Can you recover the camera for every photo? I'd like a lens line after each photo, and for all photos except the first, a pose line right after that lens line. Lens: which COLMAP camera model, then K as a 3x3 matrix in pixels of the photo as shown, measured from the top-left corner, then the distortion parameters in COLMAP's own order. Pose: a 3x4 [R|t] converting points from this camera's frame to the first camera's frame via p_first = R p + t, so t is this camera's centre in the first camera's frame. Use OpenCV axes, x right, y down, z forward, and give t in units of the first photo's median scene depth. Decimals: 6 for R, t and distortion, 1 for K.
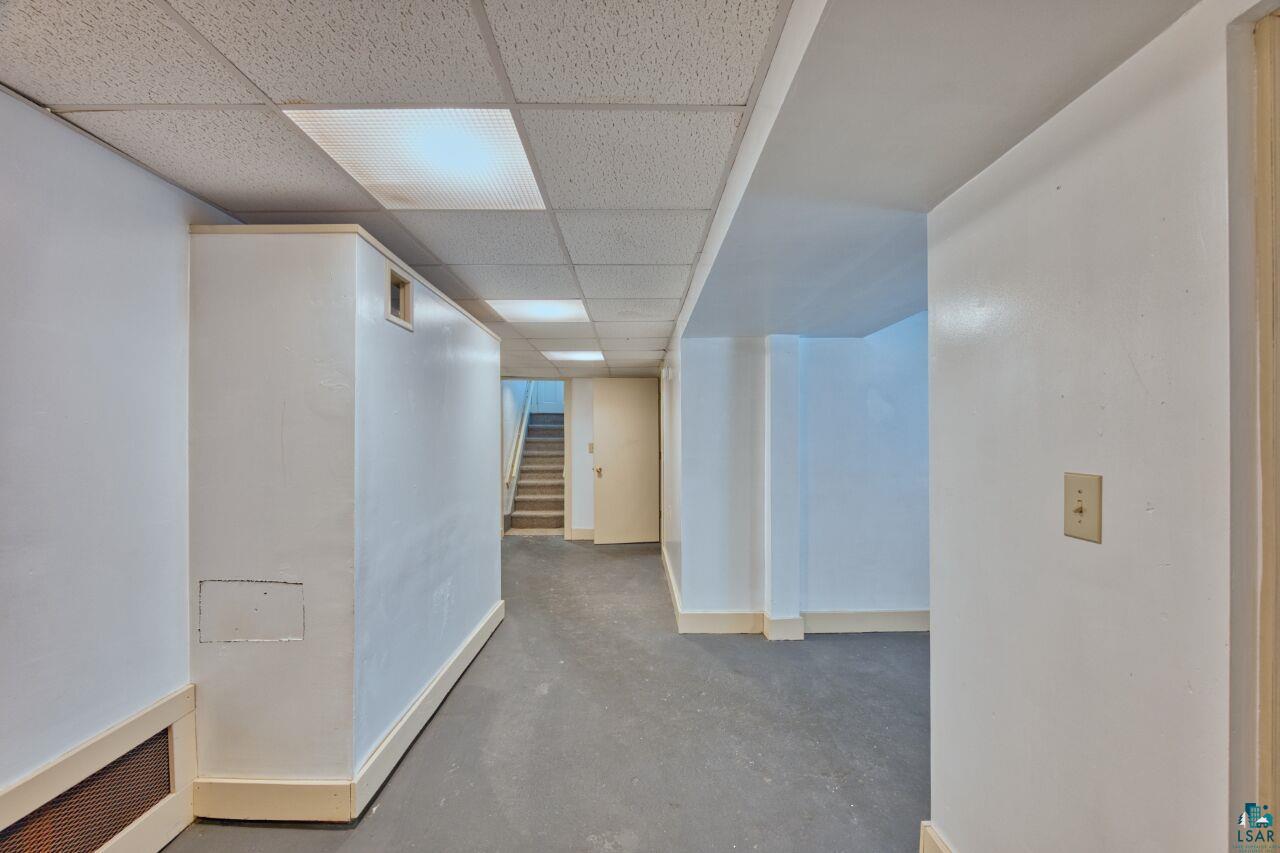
lens RADIAL K [[513.0, 0, 639.7], [0, 513.0, 432.5], [0, 0, 1]] dist [-0.022300, -0.002143]
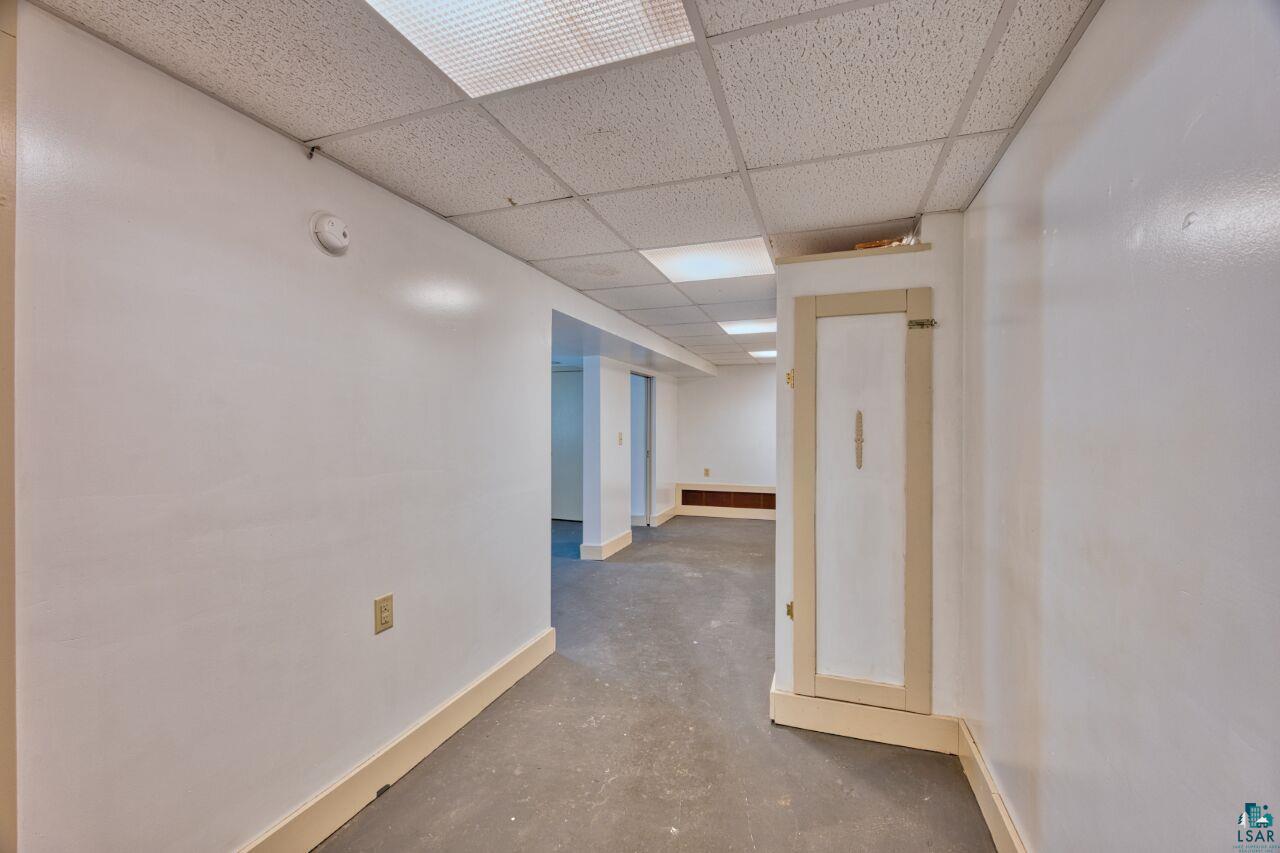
lens RADIAL K [[513.0, 0, 640.4], [0, 513.0, 426.3], [0, 0, 1]] dist [-0.022300, -0.002143]
pose [[-0.935072, 0.002497, 0.354448, -0.367229], [-0.001124, 0.999949, -0.010010, 0.020822], [-0.354455, -0.009759, -0.935022, 1.773341]]
